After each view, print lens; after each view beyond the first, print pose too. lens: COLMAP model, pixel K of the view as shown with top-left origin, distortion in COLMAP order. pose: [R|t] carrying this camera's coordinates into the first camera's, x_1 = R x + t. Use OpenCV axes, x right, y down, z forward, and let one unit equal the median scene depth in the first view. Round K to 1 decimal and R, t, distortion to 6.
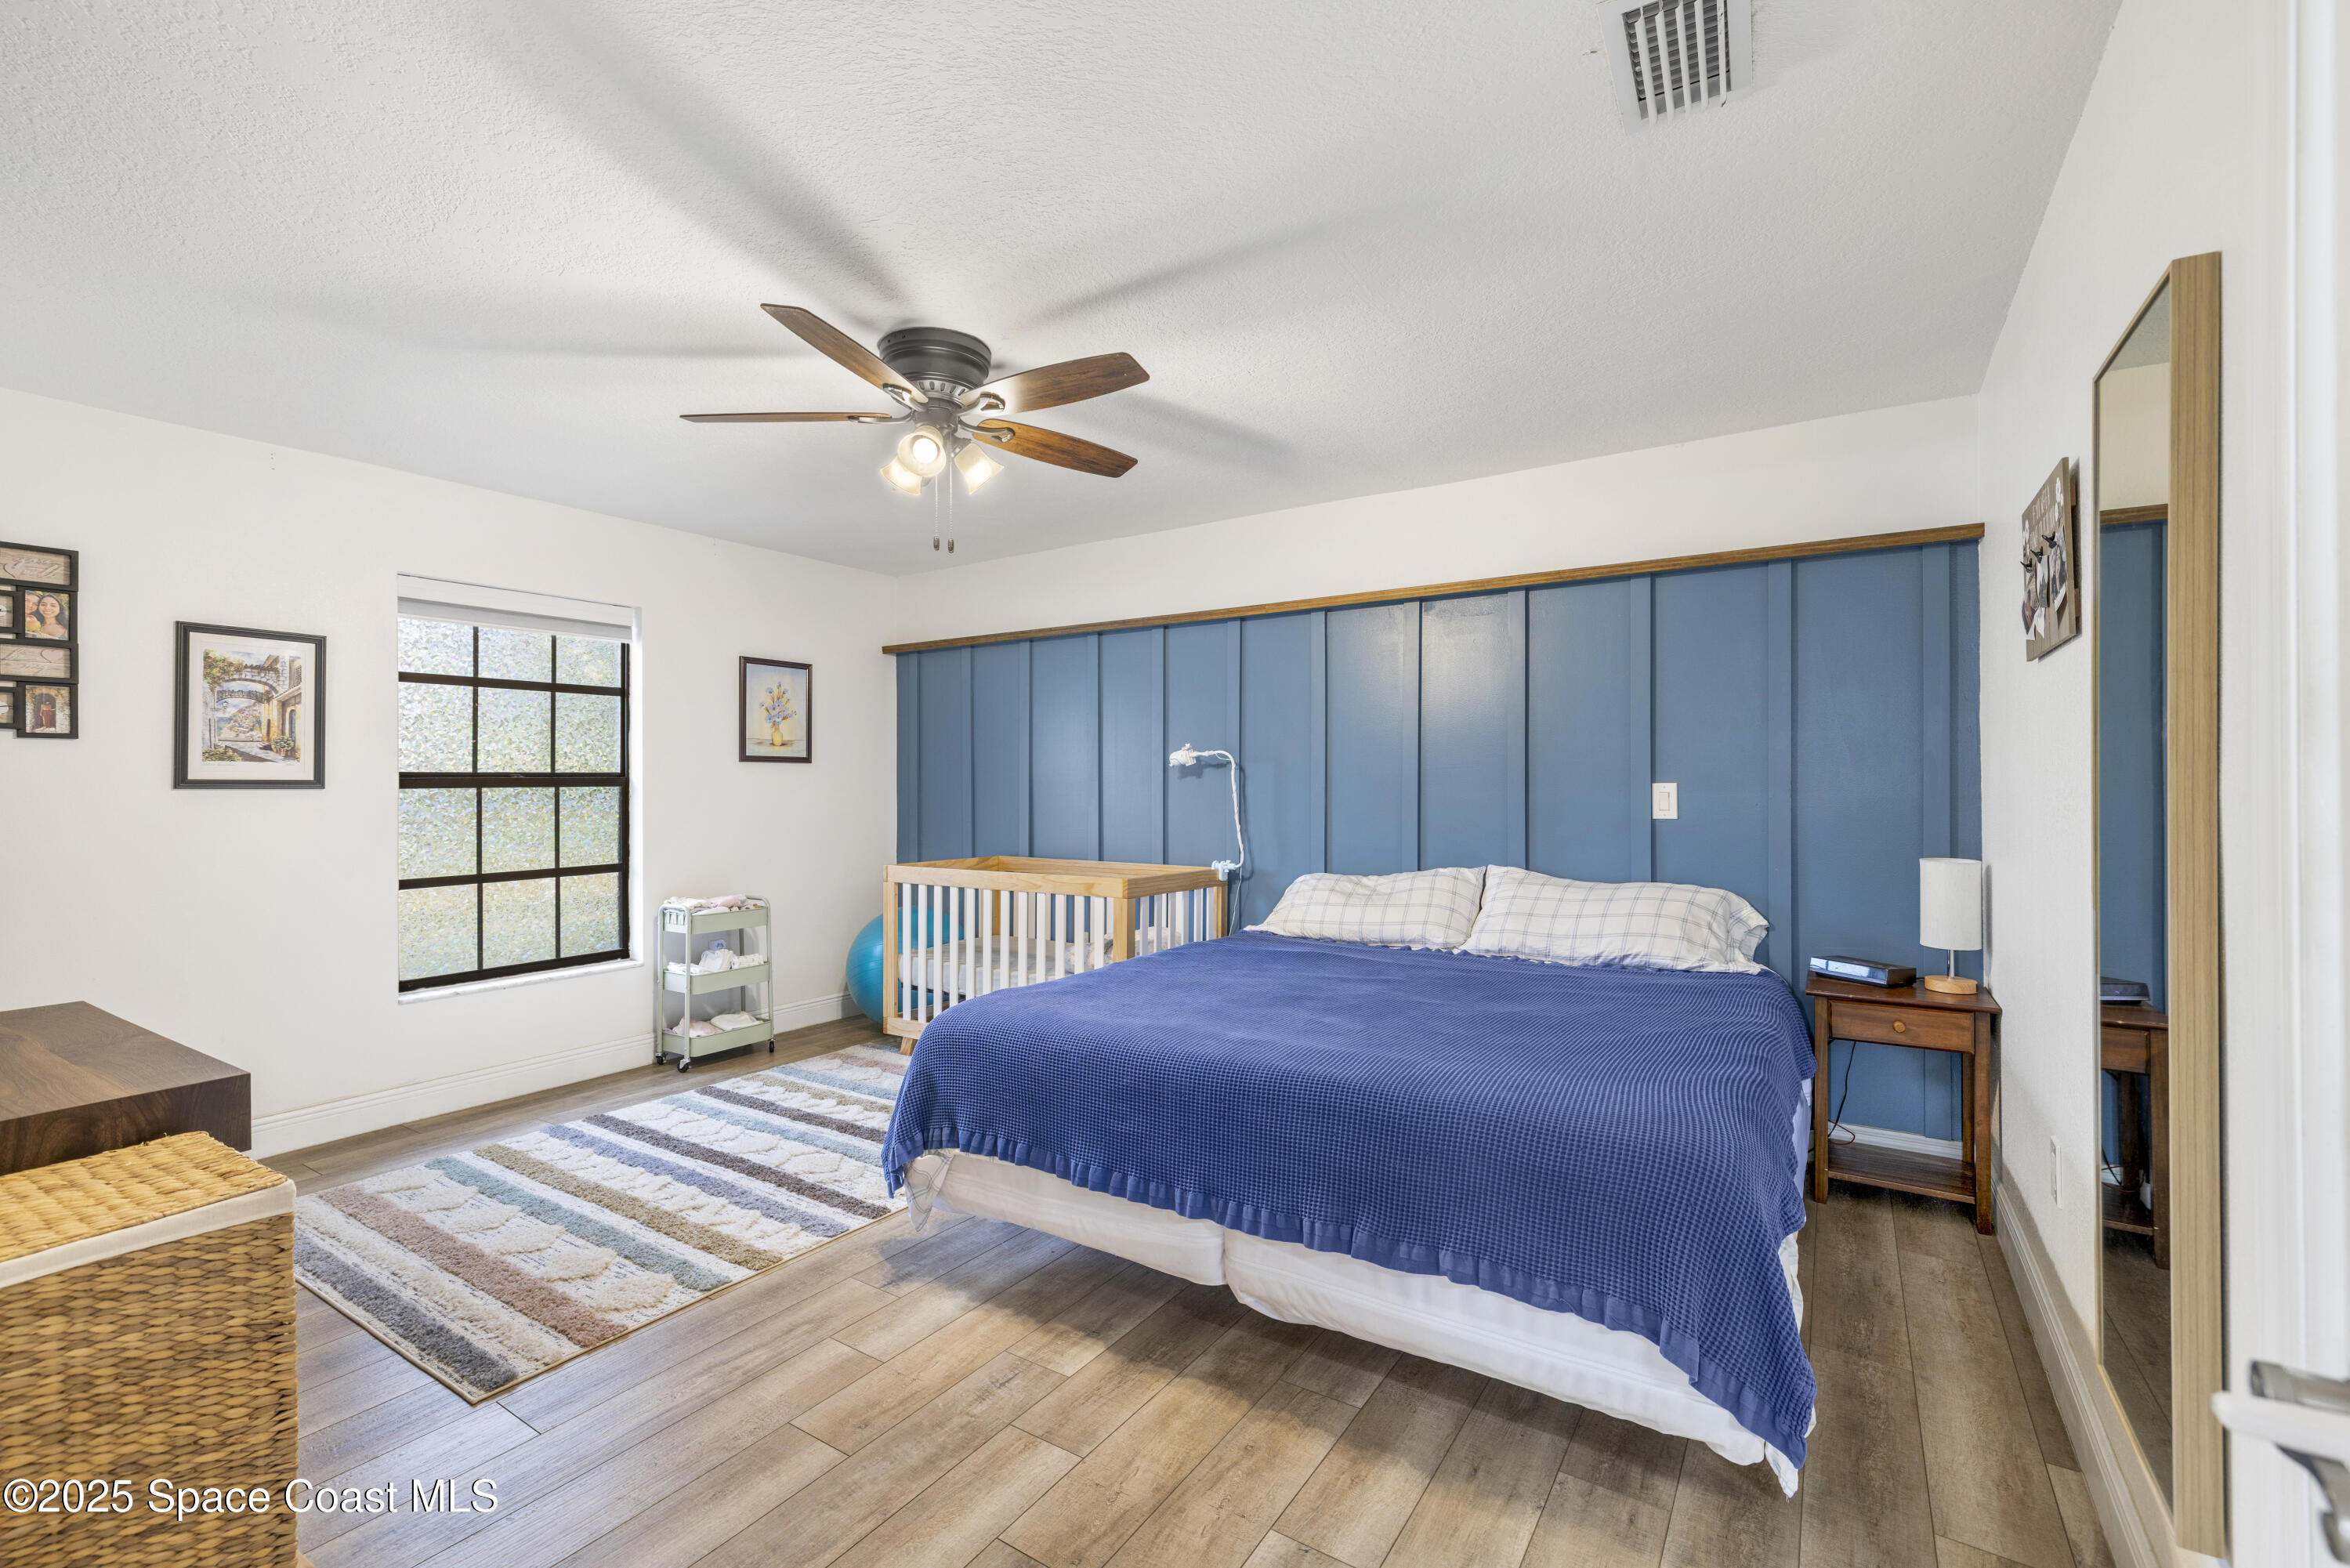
lens RADIAL K [[999.9, 0, 1170.7], [0, 999.9, 780.0], [0, 0, 1]] dist [0.004433, 0.000625]
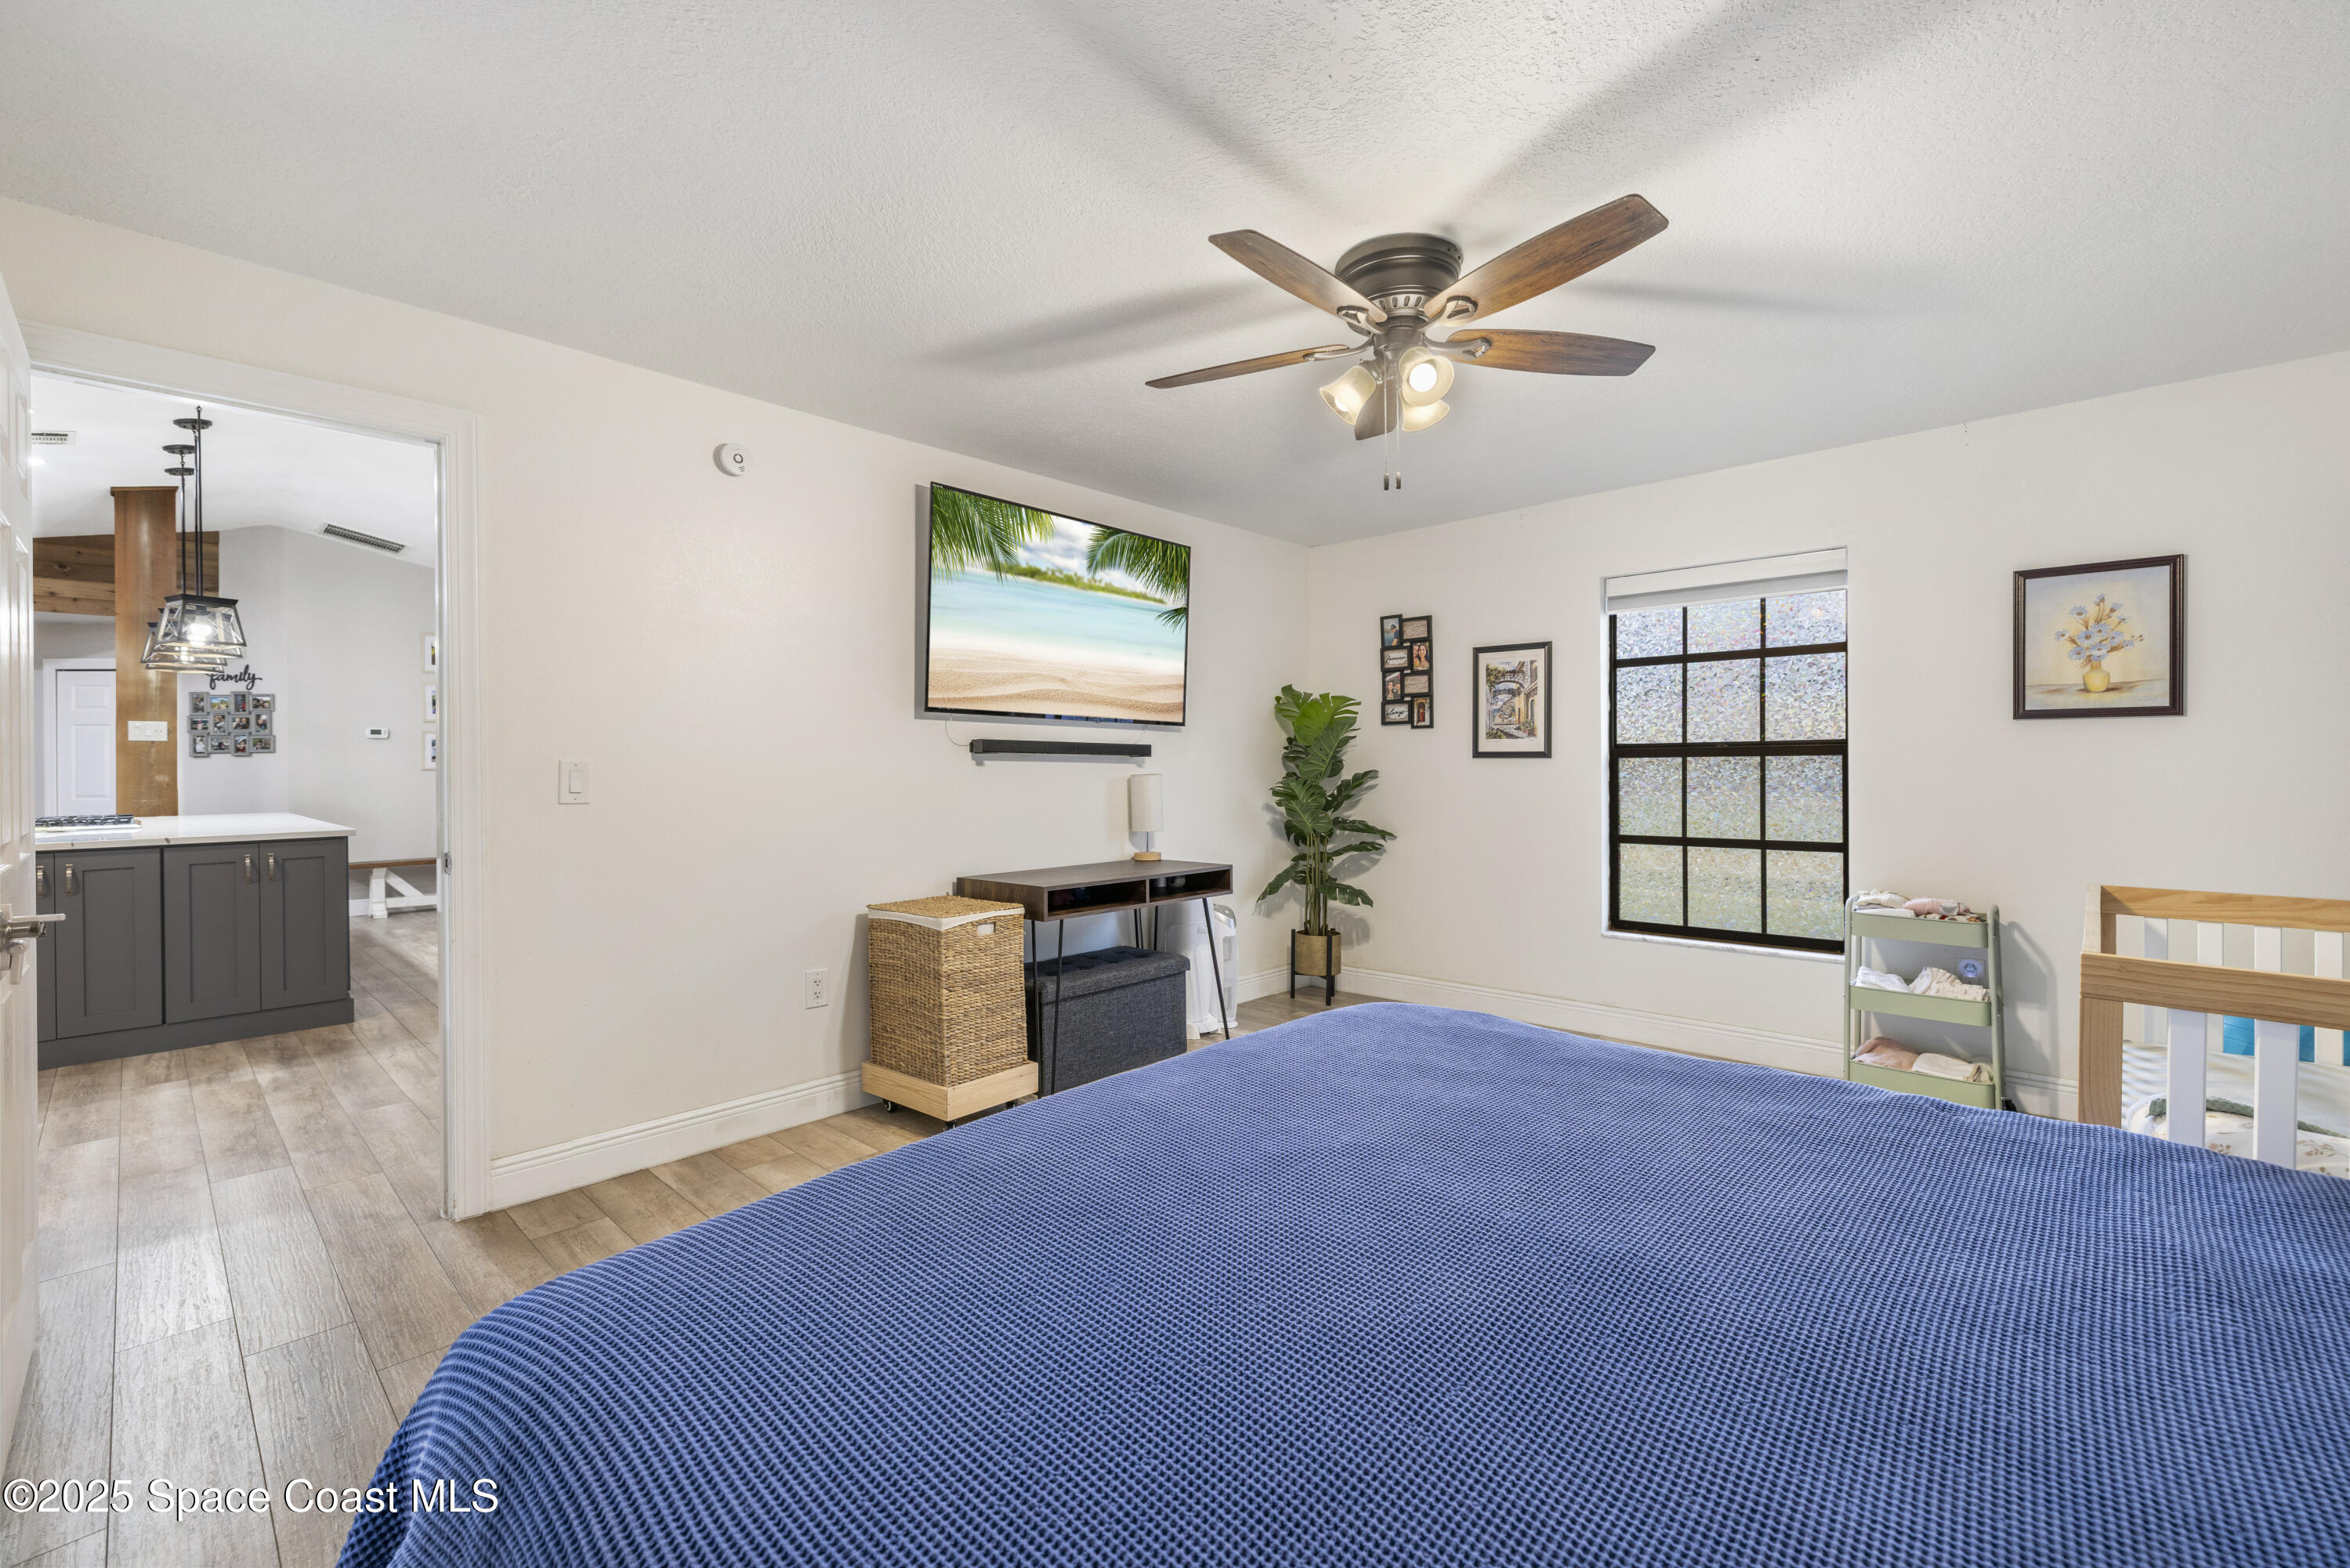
lens RADIAL K [[999.9, 0, 1167.8], [0, 999.9, 769.7], [0, 0, 1]] dist [0.004433, 0.000625]
pose [[-0.173432, 0.009370, -0.984801, 0.535595], [0.008407, 0.999932, 0.008033, 0.009446], [0.984810, -0.006886, -0.173499, 0.745197]]
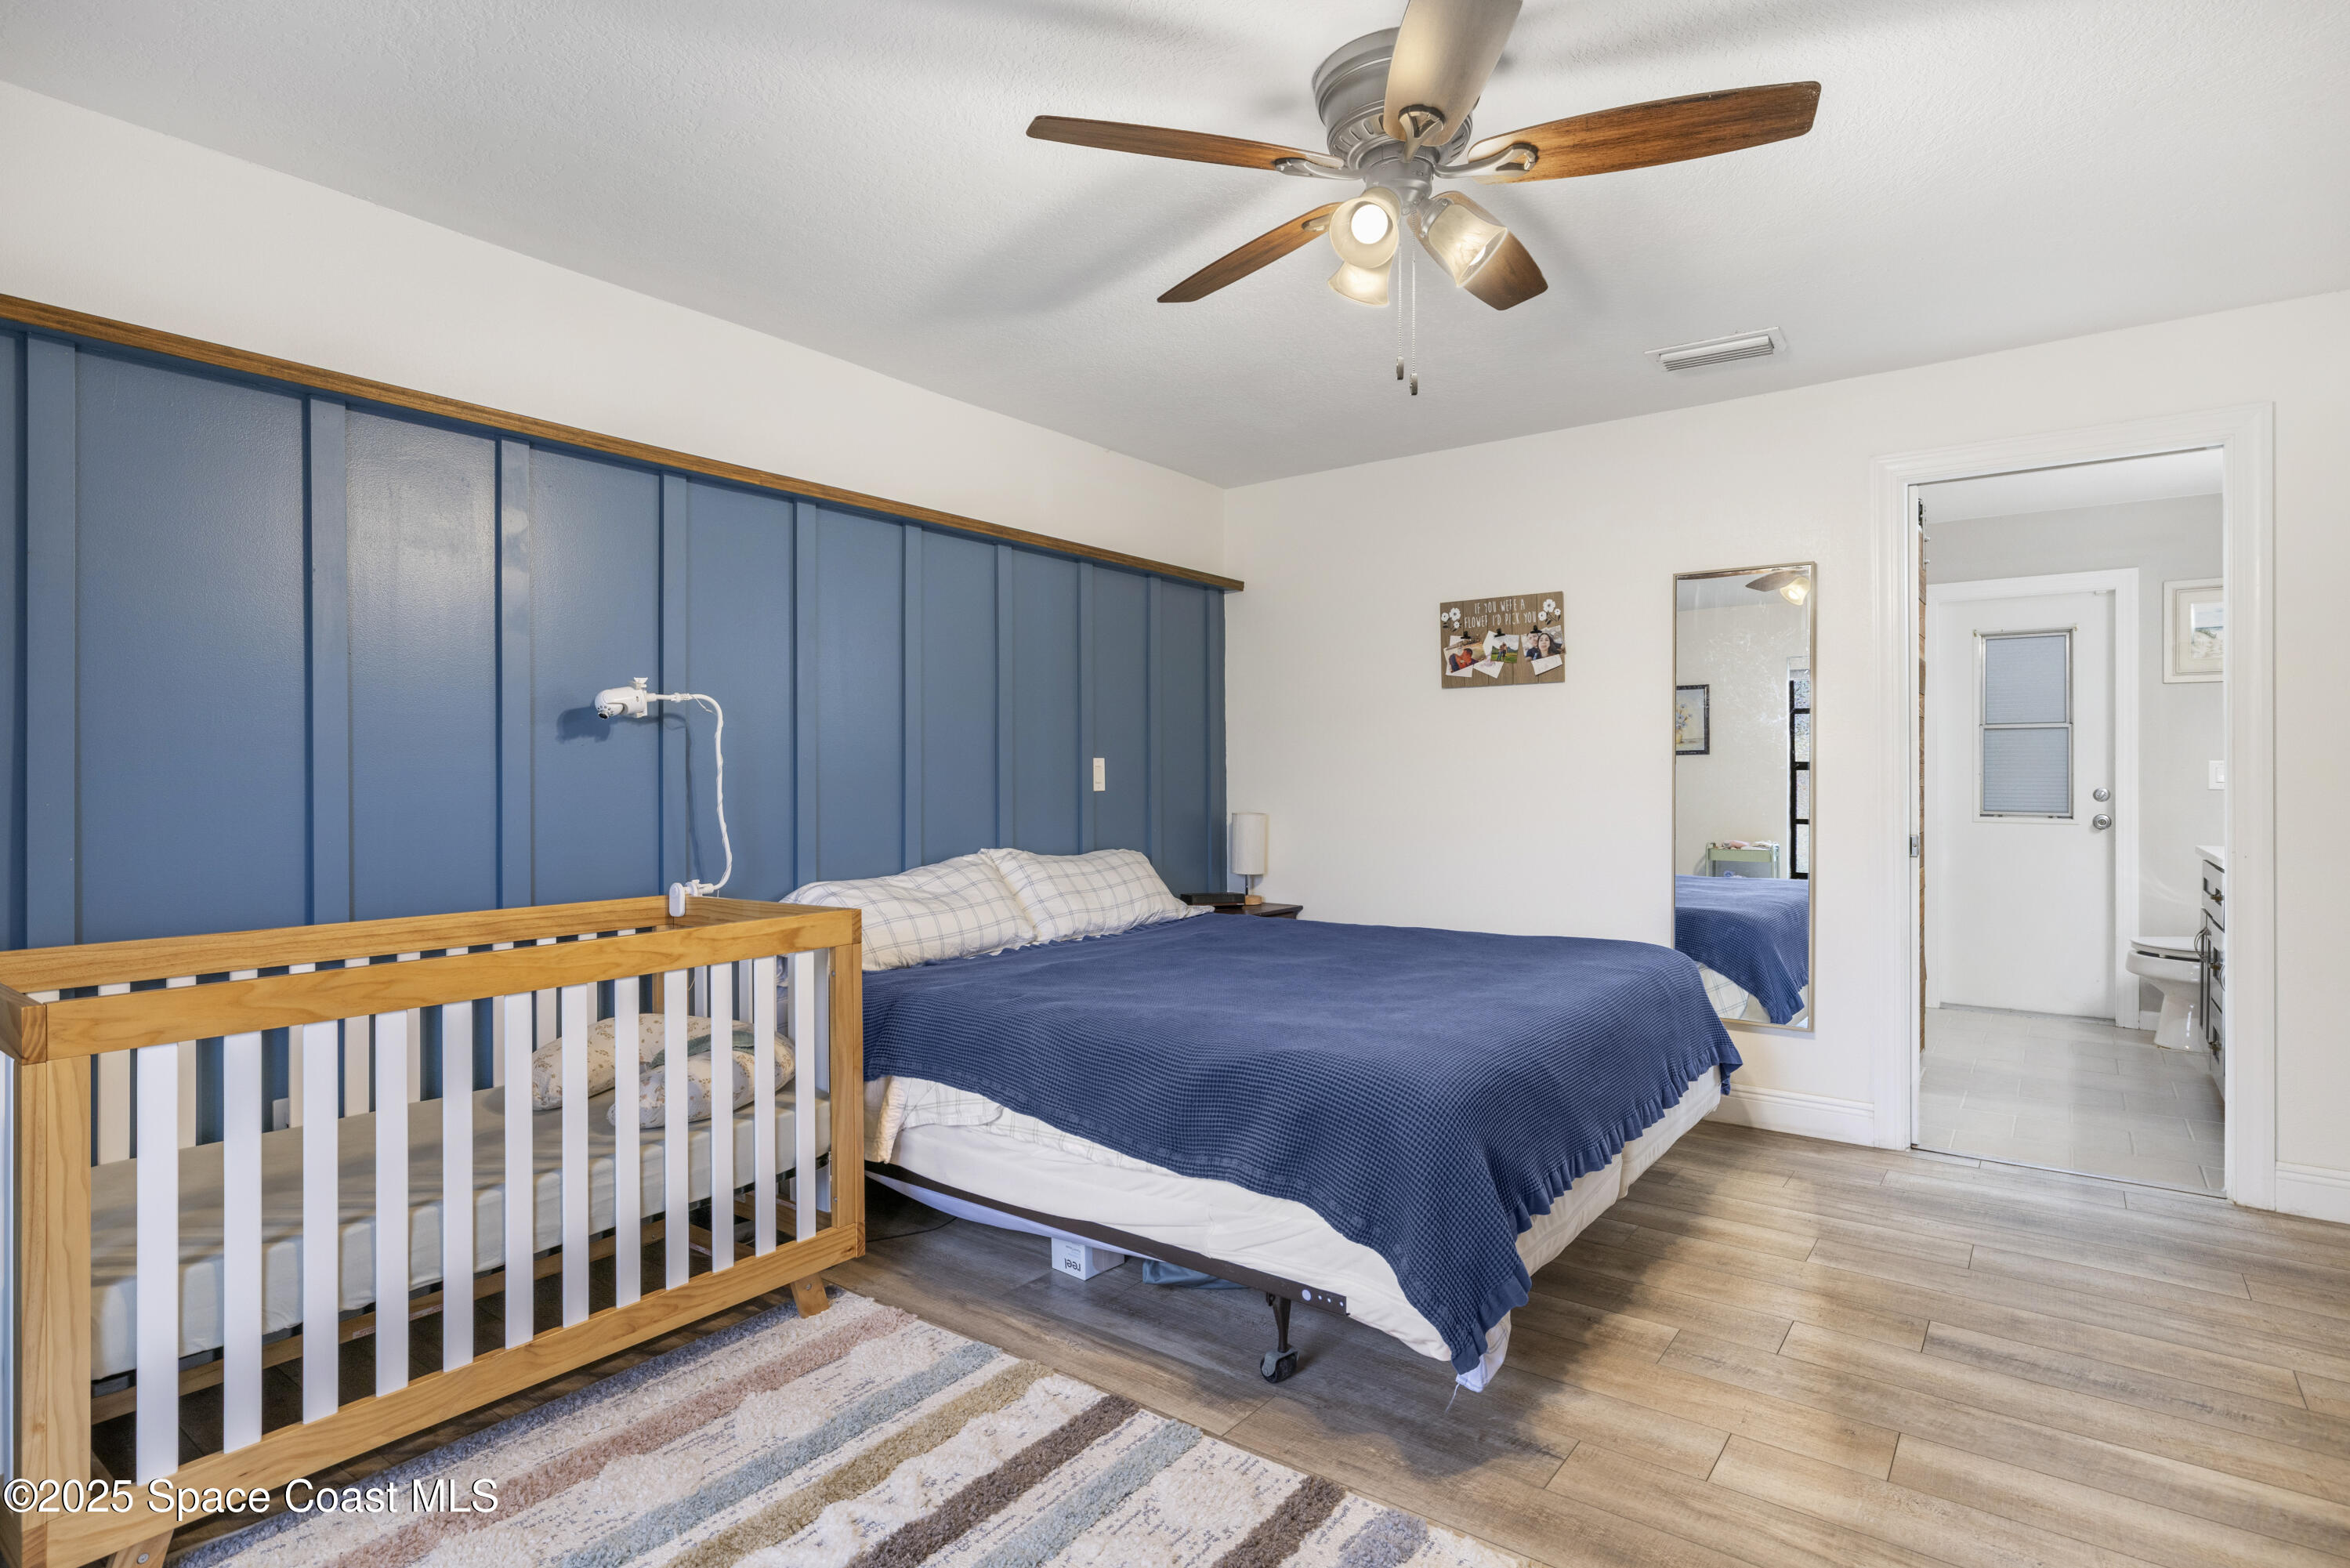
lens RADIAL K [[1198.7, 0, 1175.3], [0, 1198.7, 772.4], [0, 0, 1]] dist [0.012196, -0.000188]
pose [[0.060905, 0.004010, 0.998136, -0.807333], [-0.004175, 0.999984, -0.003762, 0.024172], [-0.998135, -0.003938, 0.060921, 0.861237]]
